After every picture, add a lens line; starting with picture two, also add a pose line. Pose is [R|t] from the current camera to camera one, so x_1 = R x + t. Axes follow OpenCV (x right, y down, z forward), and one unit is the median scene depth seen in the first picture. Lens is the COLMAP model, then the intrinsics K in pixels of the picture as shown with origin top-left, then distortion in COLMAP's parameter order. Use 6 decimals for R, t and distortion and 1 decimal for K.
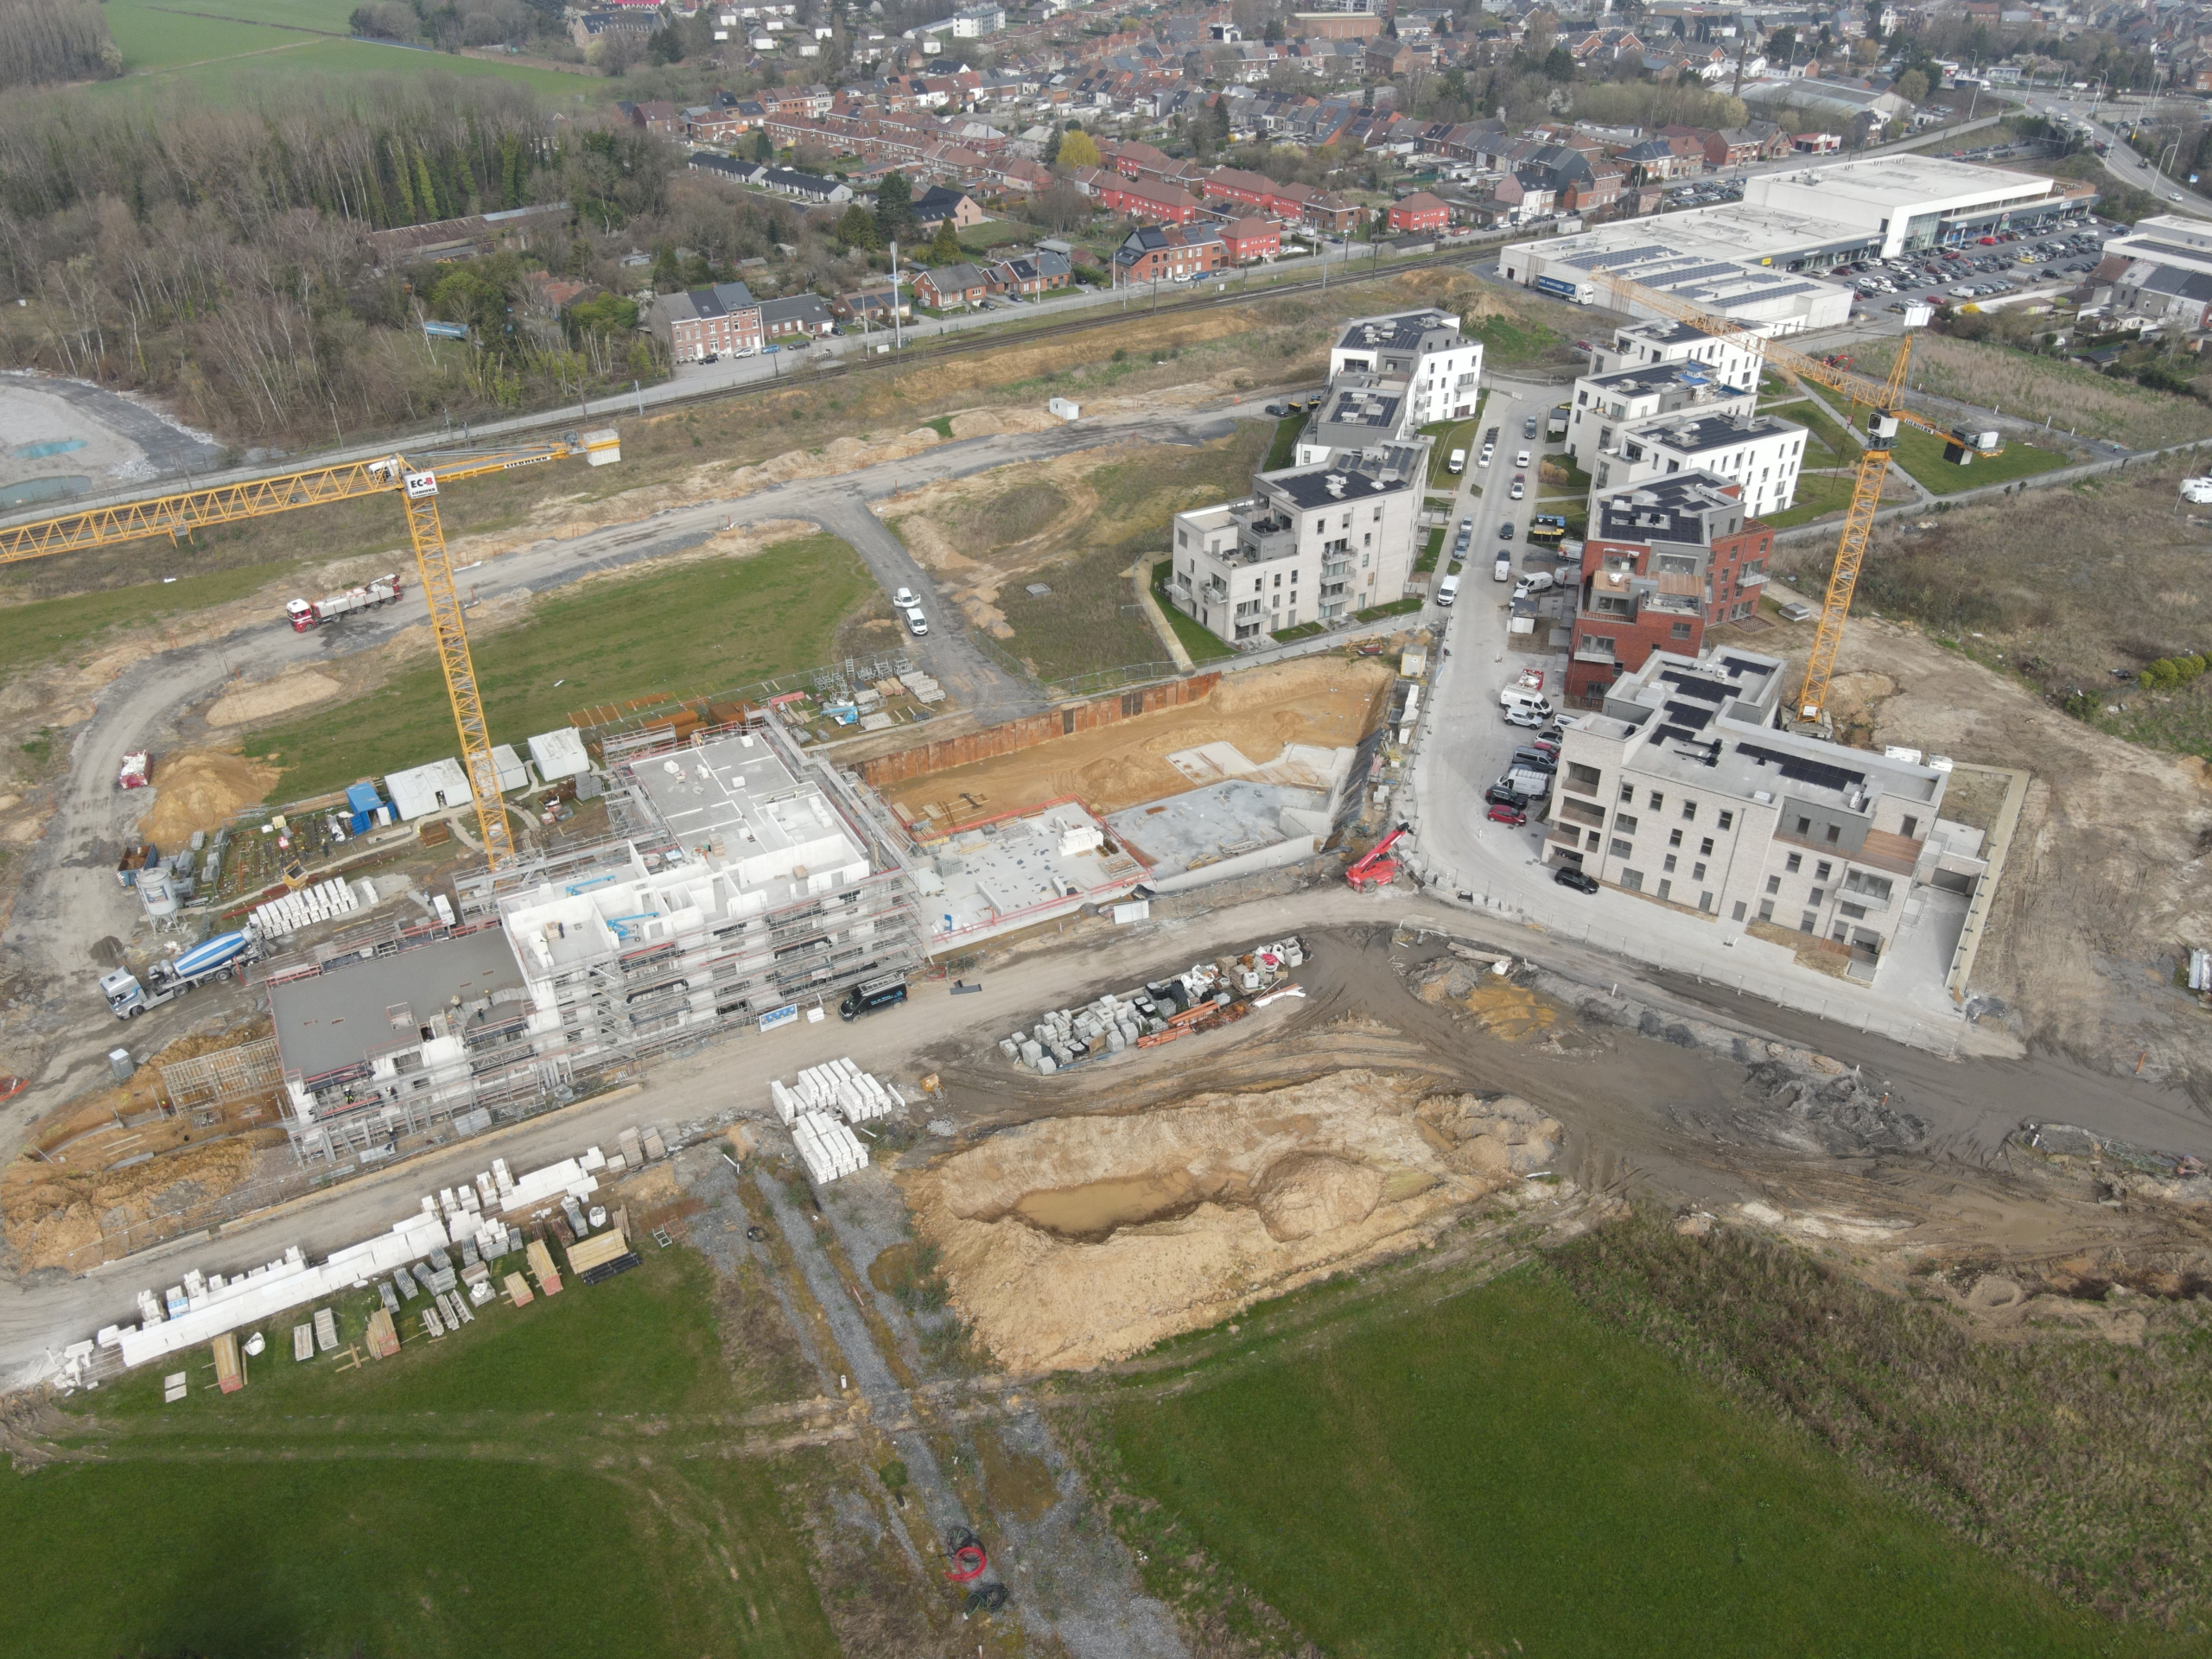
lens RADIAL K [[1628.2, 0, 1095.4], [0, 1628.2, 831.7], [0, 0, 1]] dist [-0.004109, 0.013278]
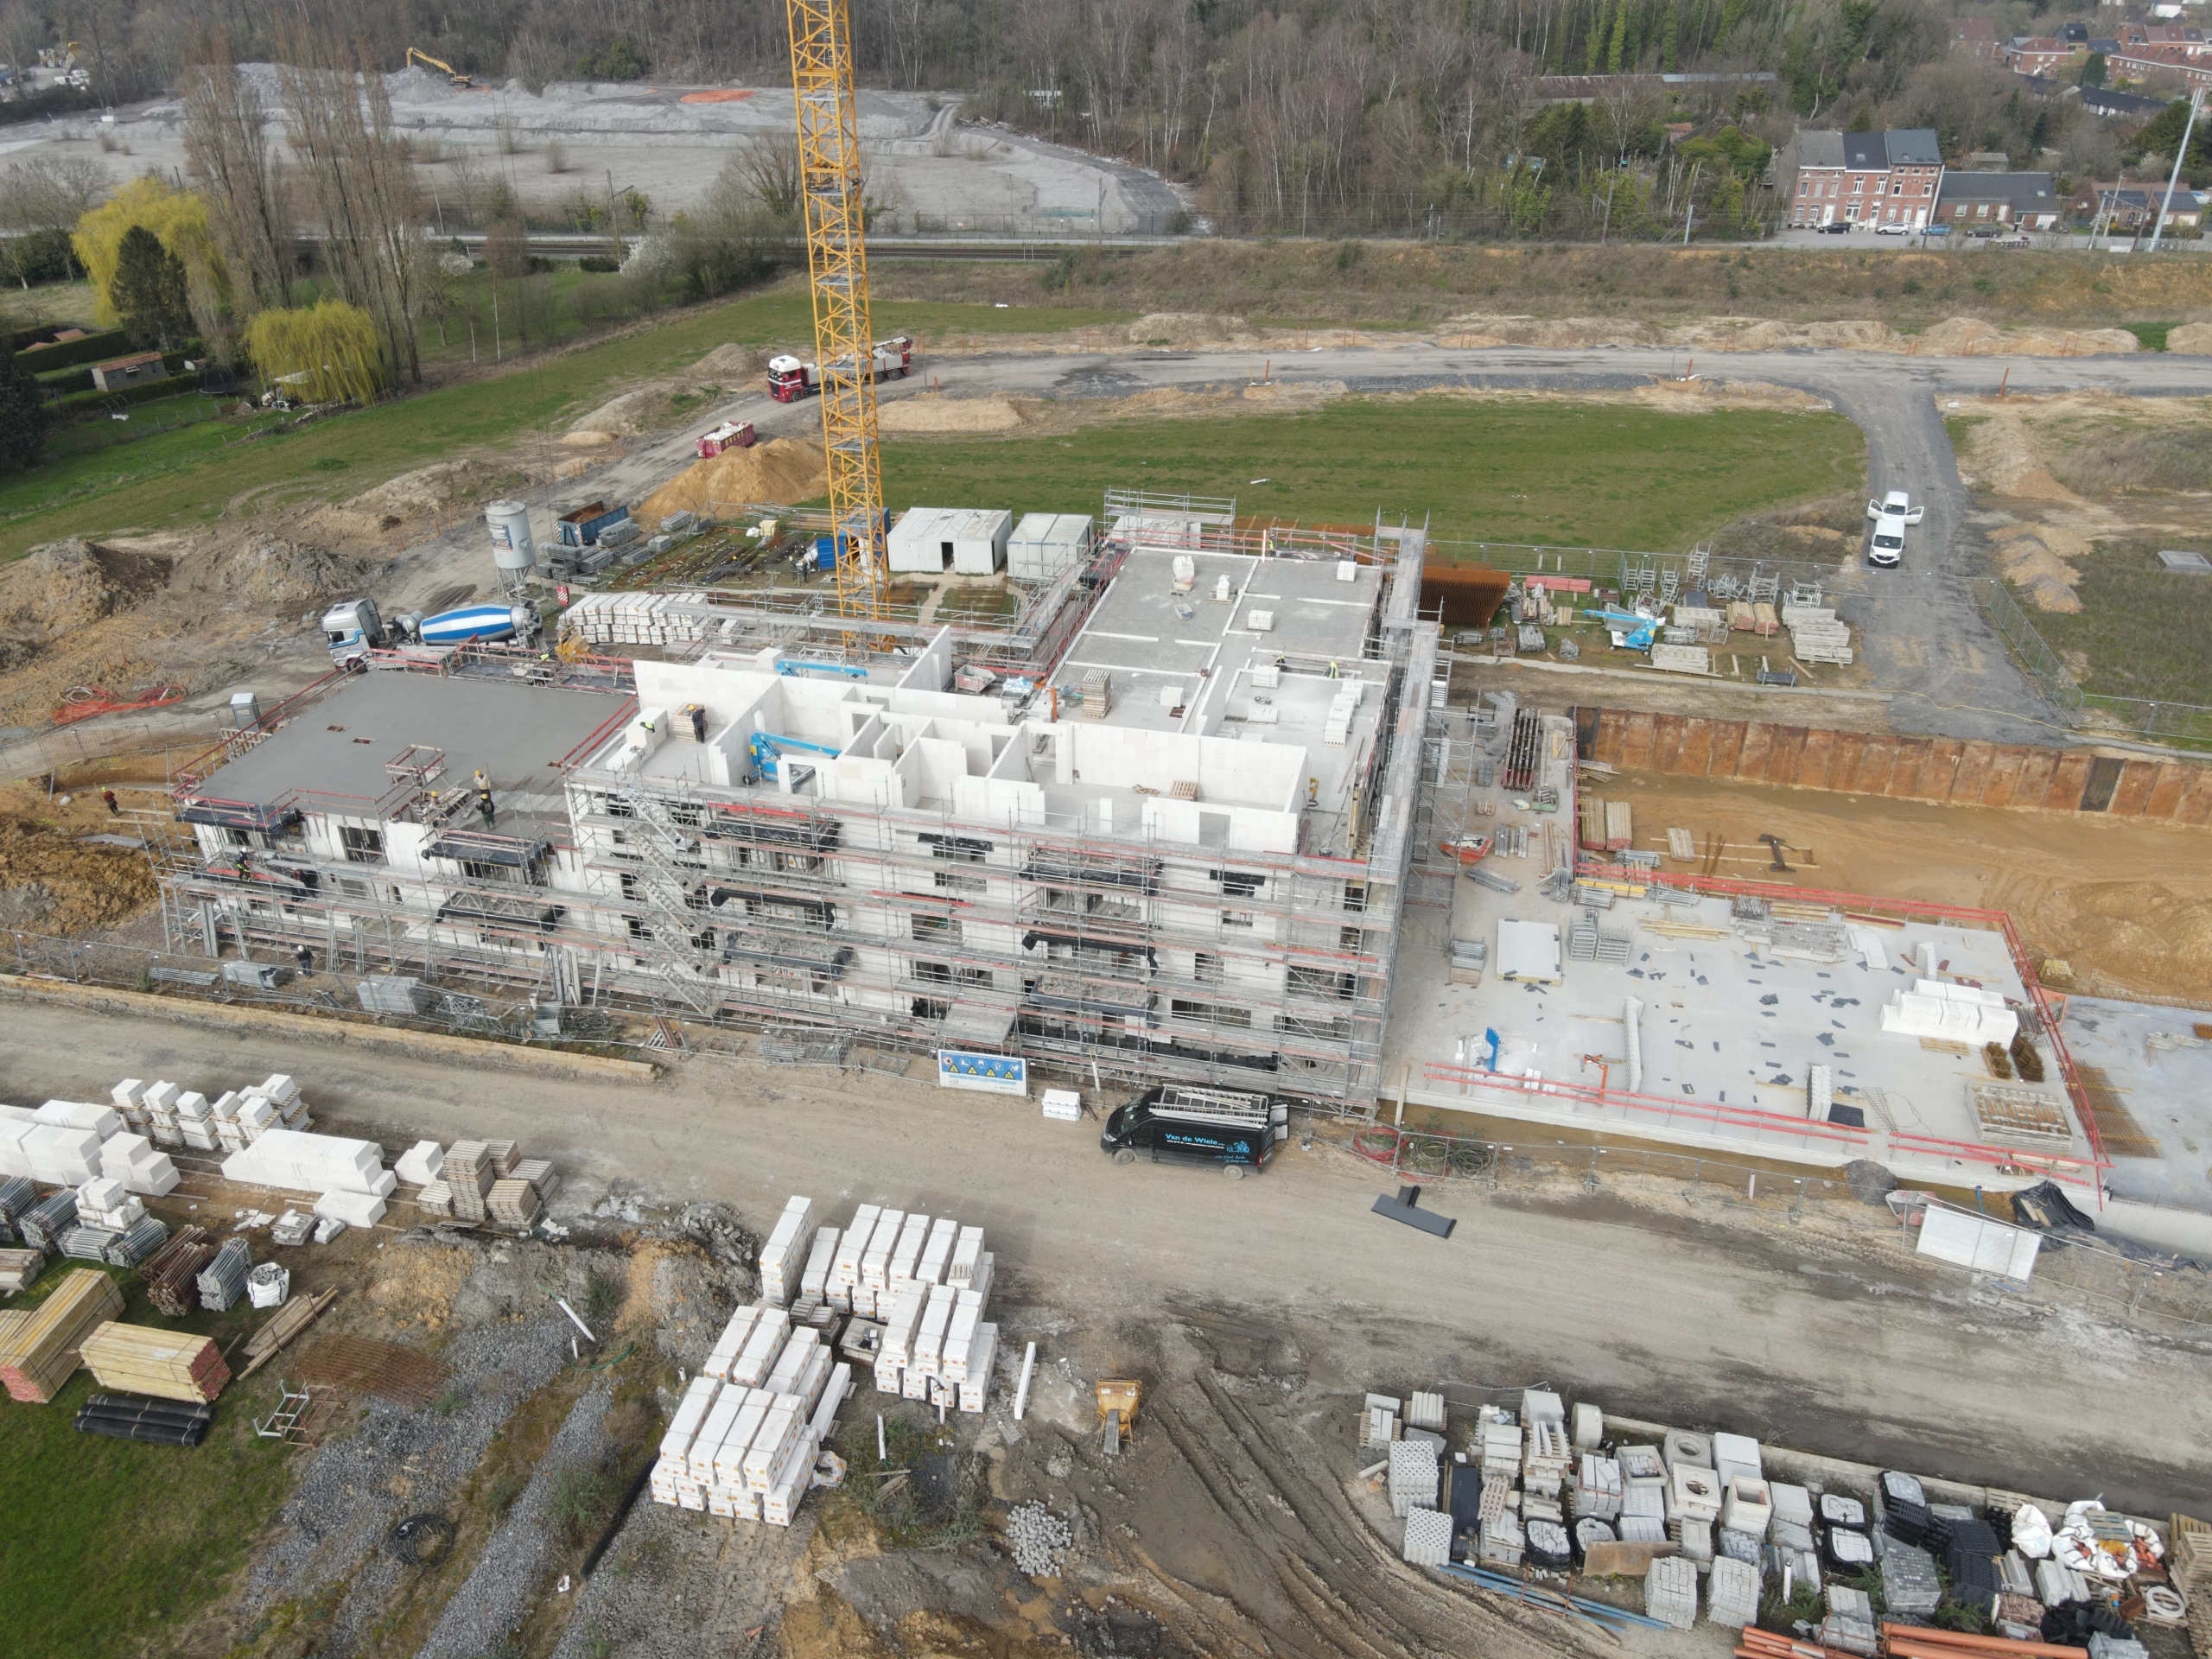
lens RADIAL K [[1628.2, 0, 1095.4], [0, 1628.2, 831.7], [0, 0, 1]] dist [-0.004109, 0.013278]
pose [[0.734383, 0.338652, -0.588214, 0.047359], [-0.355655, 0.930131, 0.091470, 0.001599], [0.578093, 0.142027, 0.803515, 0.471912]]
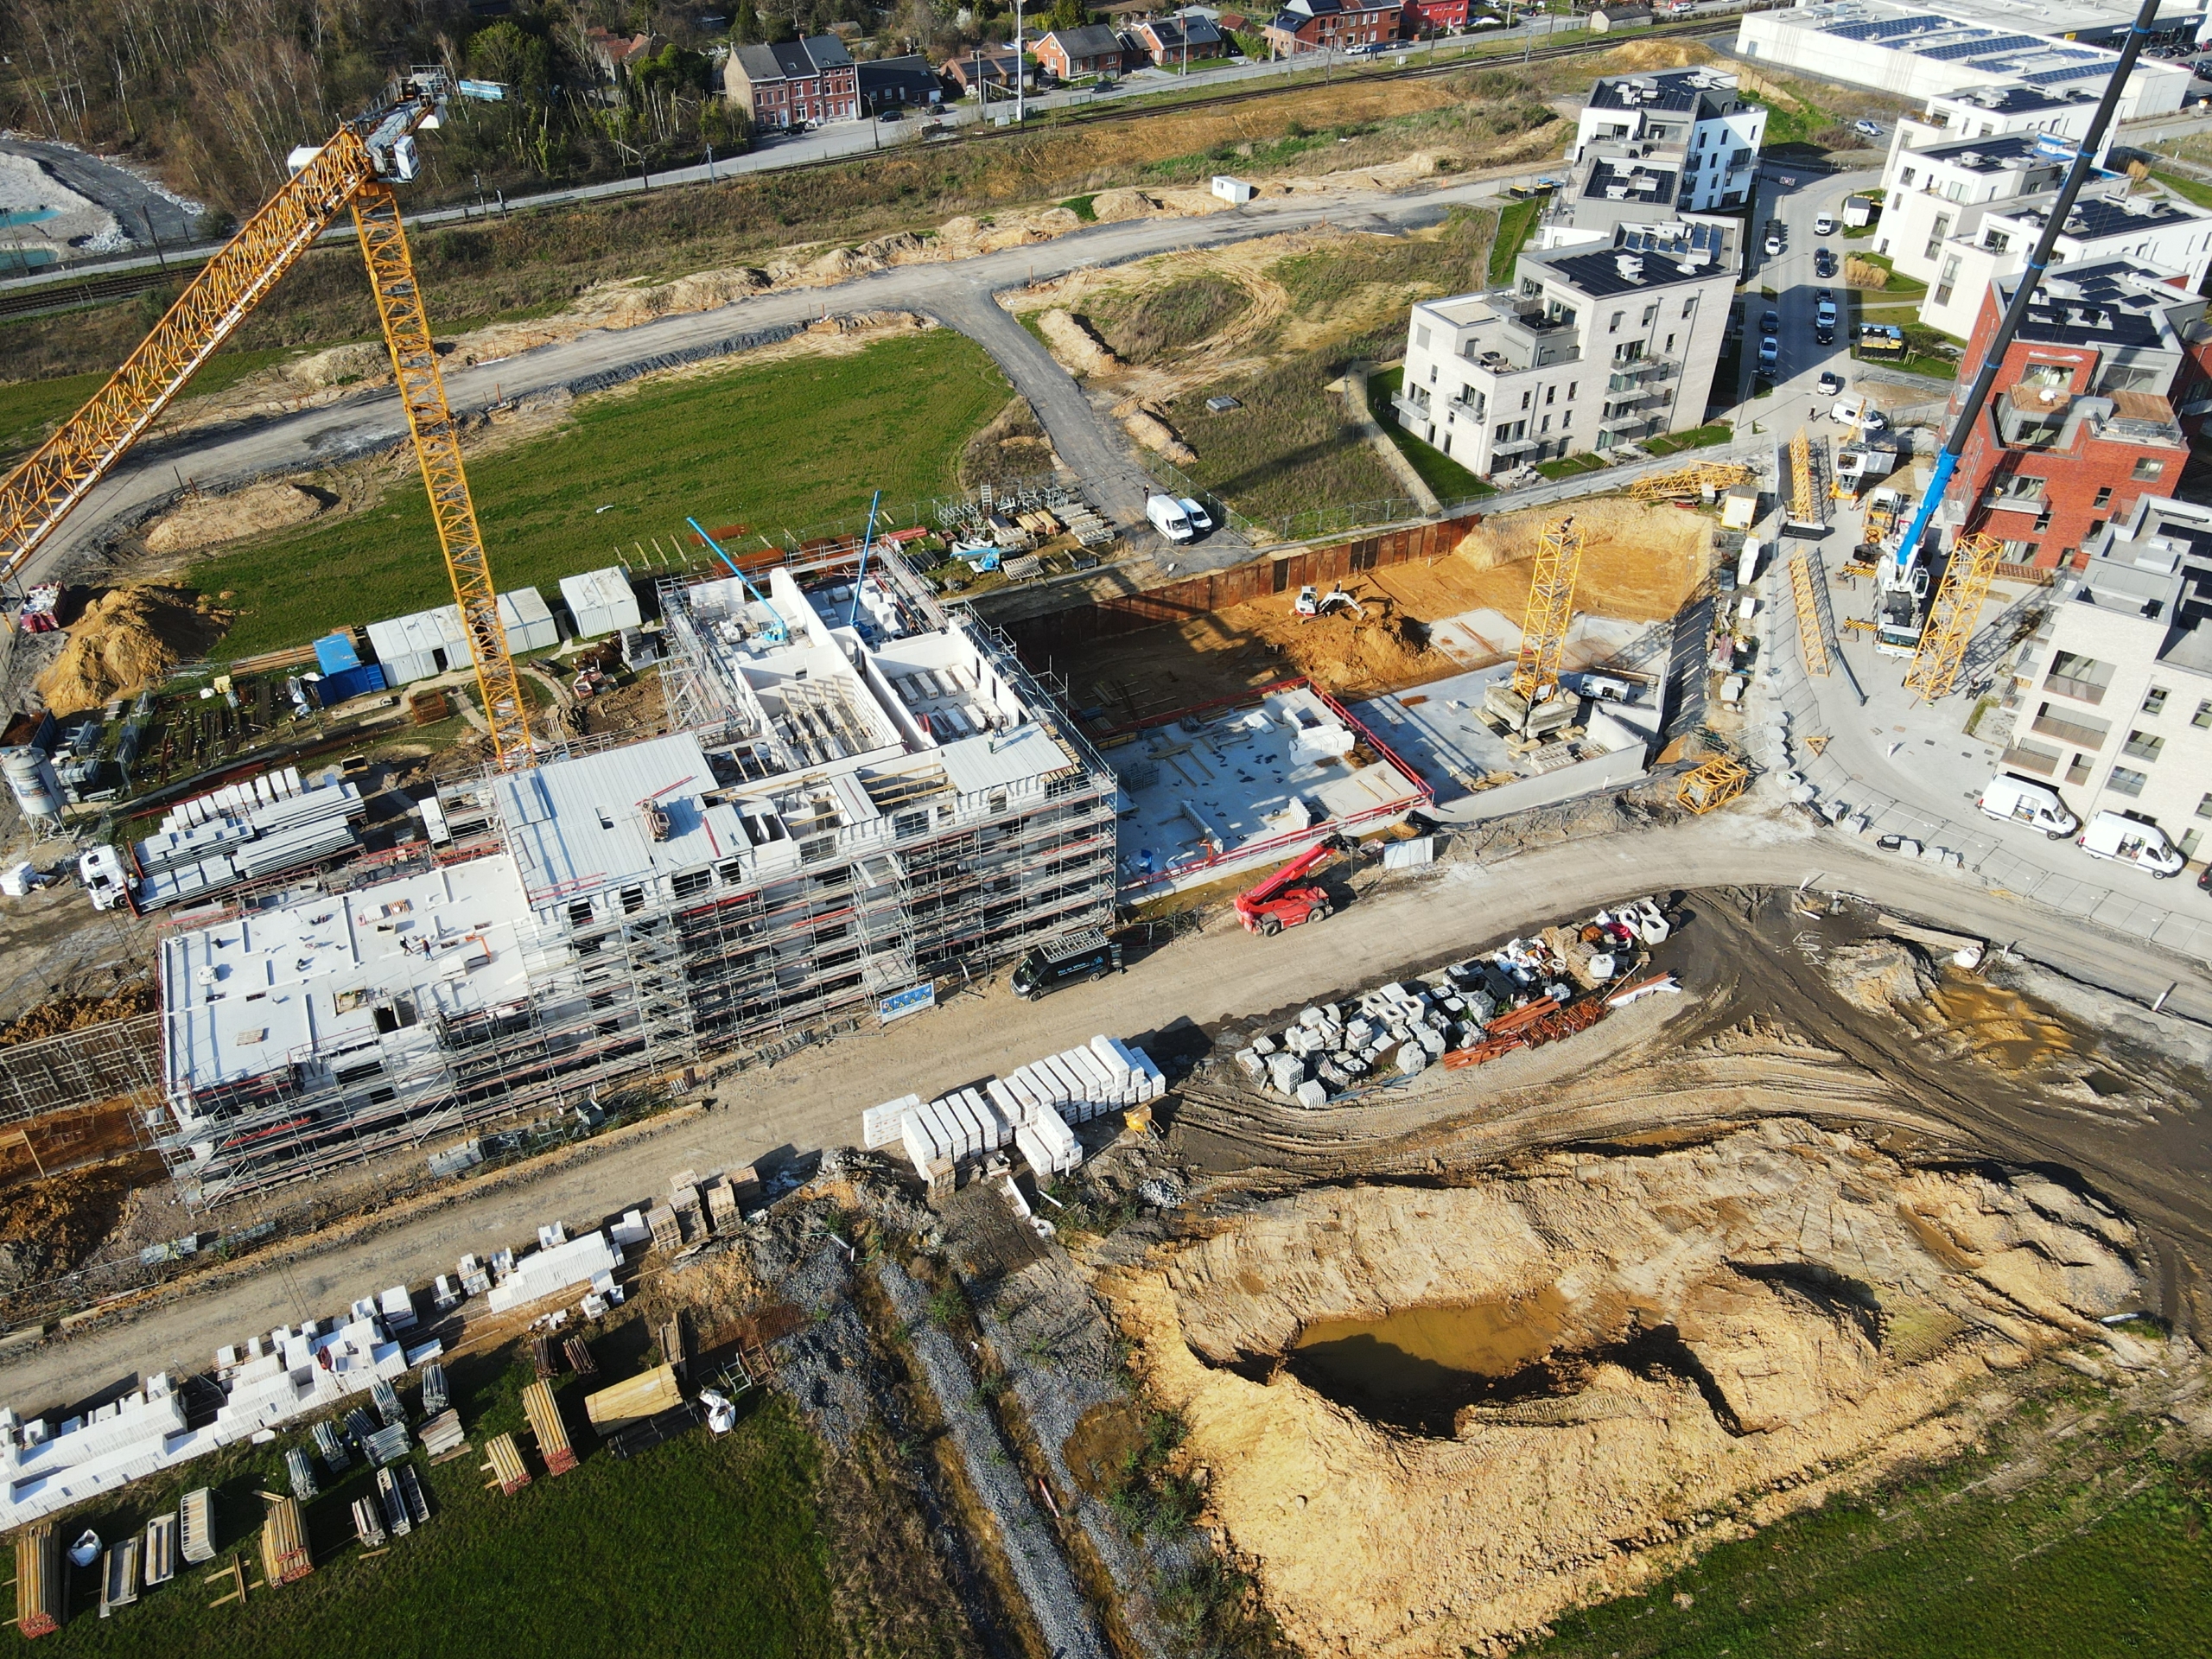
lens RADIAL K [[1628.2, 0, 1095.4], [0, 1628.2, 831.7], [0, 0, 1]] dist [-0.004109, 0.013278]
pose [[0.998759, 0.031923, -0.038224, -0.067204], [-0.028609, 0.996027, 0.084328, -0.011503], [0.040764, -0.083130, 0.995705, 0.242104]]
